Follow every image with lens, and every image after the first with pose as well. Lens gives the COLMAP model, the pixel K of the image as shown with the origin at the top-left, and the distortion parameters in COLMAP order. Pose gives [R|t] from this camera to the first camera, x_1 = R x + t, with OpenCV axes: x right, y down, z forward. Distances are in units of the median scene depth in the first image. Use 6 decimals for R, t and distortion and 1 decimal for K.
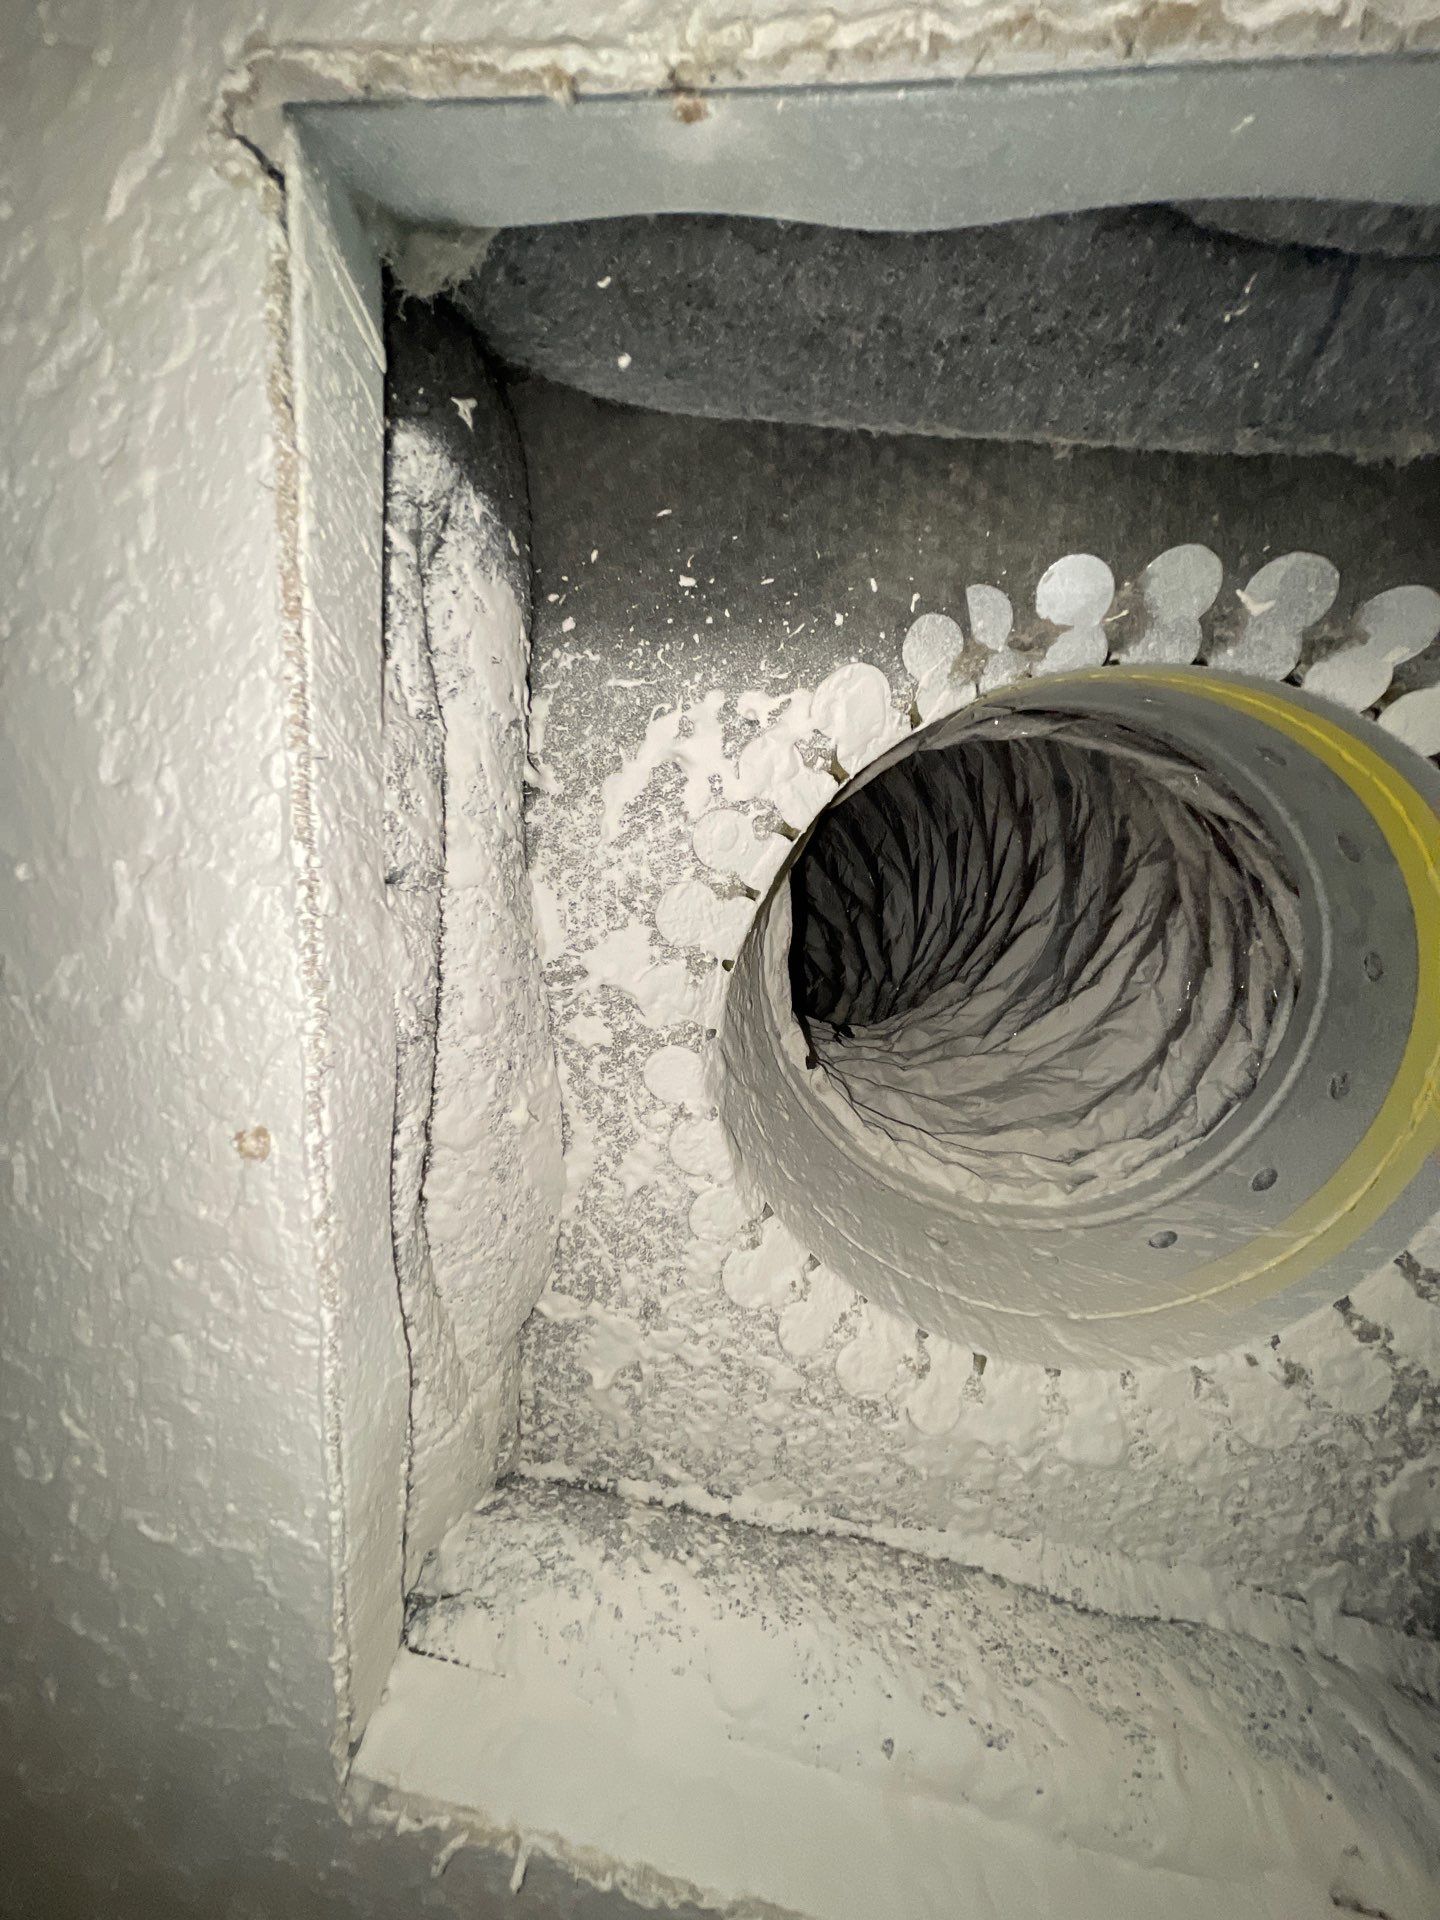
lens RADIAL K [[776.1, 0, 716.1], [0, 776.1, 951.0], [0, 0, 1]] dist [-0.004287, -0.000028]
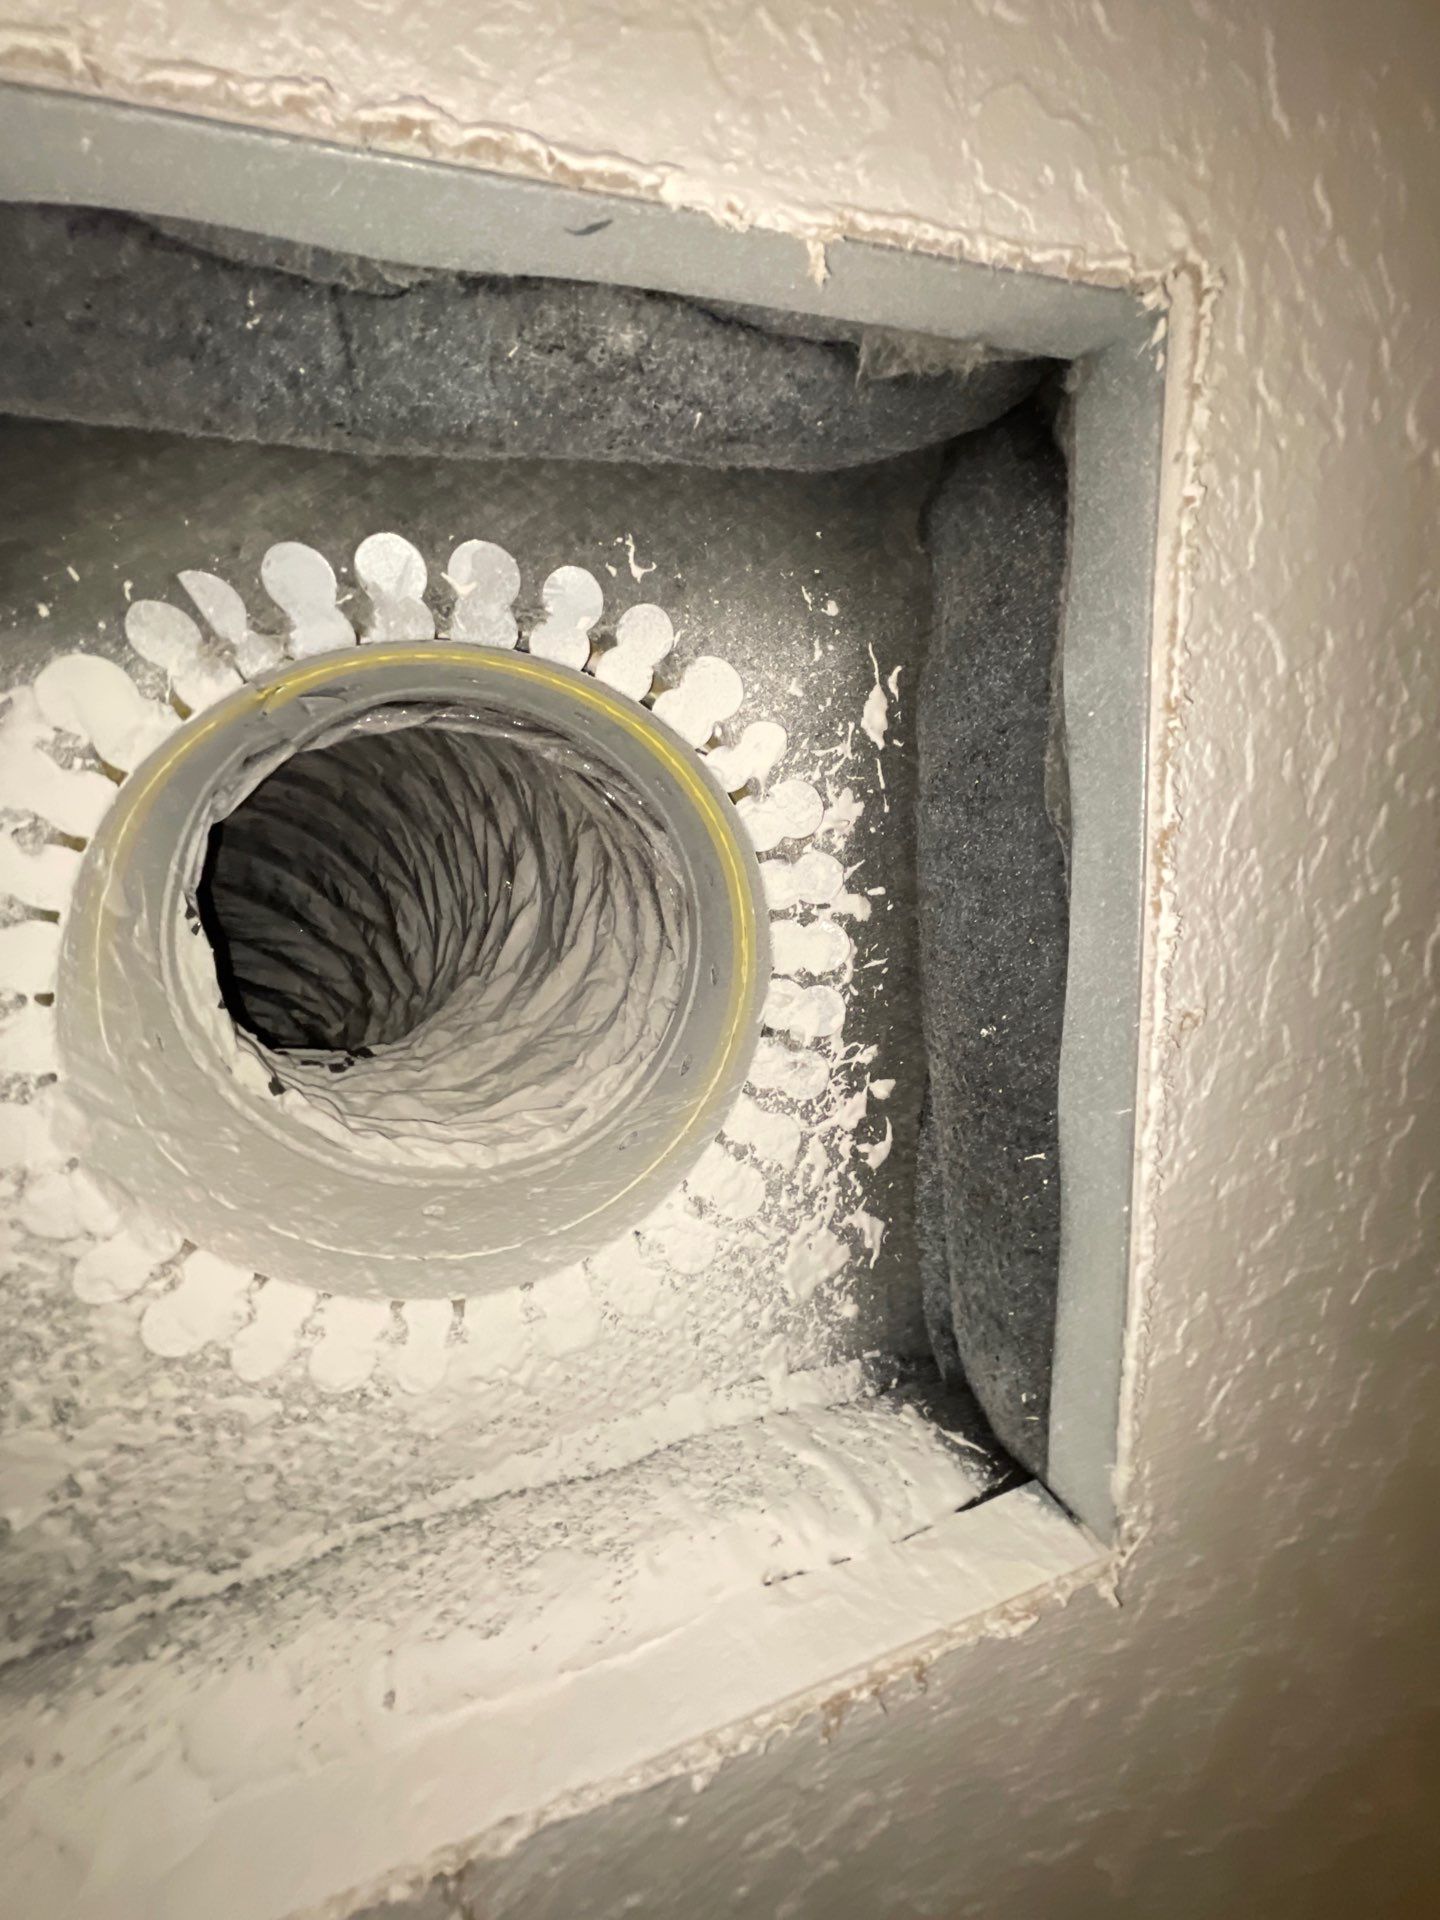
lens RADIAL K [[776.1, 0, 714.8], [0, 776.1, 952.1], [0, 0, 1]] dist [-0.004287, -0.000028]
pose [[0.866280, -0.223968, 0.446539, 0.273272], [0.236646, 0.971192, 0.028024, 0.112888], [-0.439952, 0.081395, 0.894325, -0.134029]]
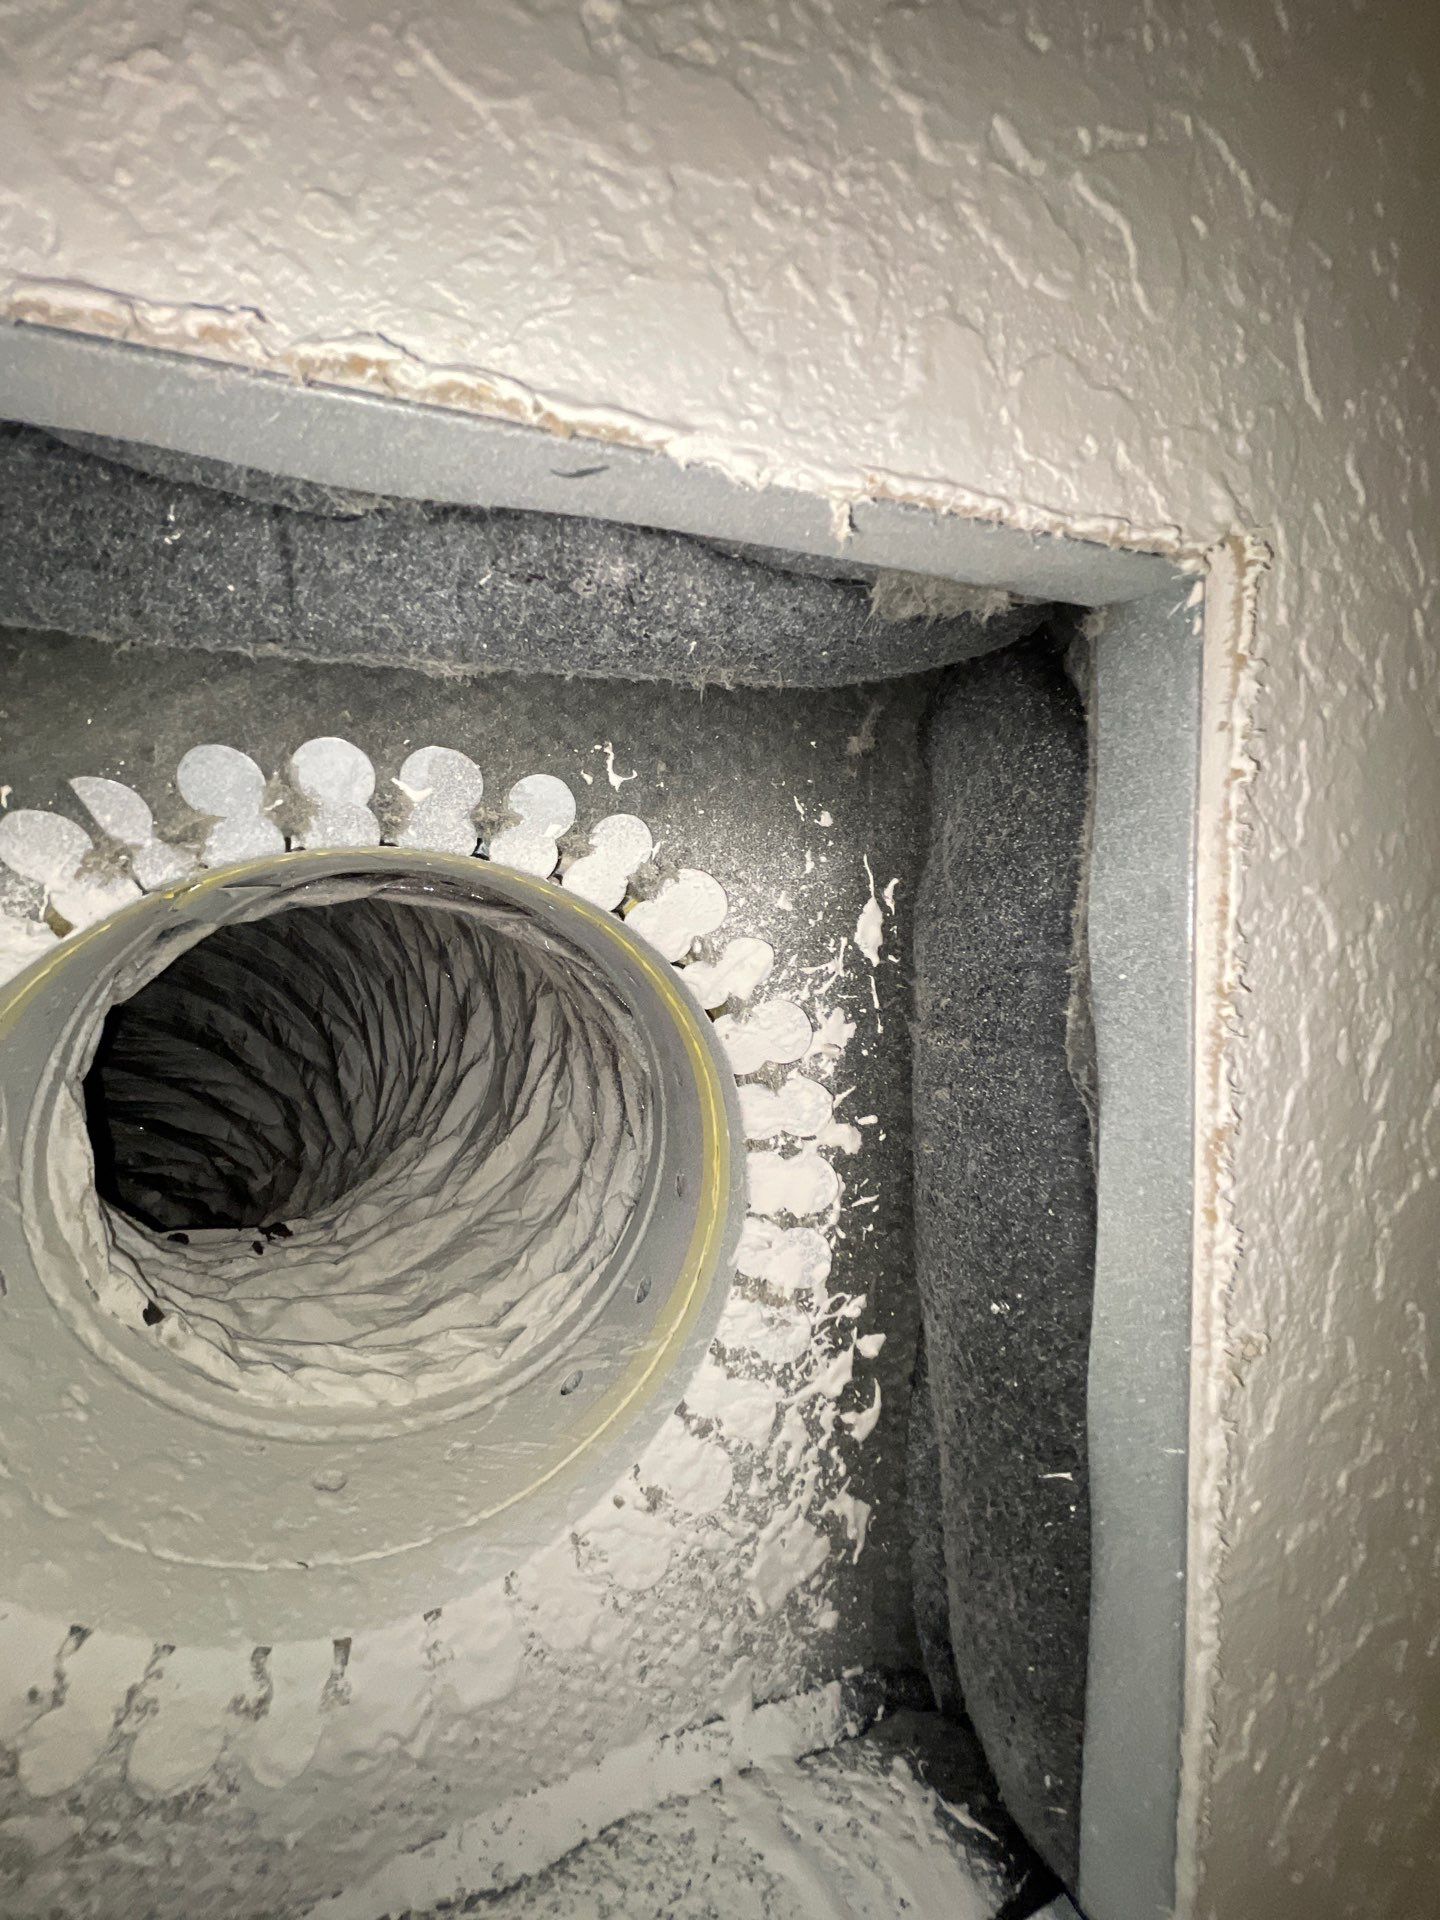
lens RADIAL K [[776.1, 0, 716.0], [0, 776.1, 950.3], [0, 0, 1]] dist [-0.004287, -0.000028]
pose [[0.848541, -0.129165, 0.513122, 0.345290], [0.202422, 0.975222, -0.089256, -0.045747], [-0.488879, 0.179605, 0.853662, -0.038254]]
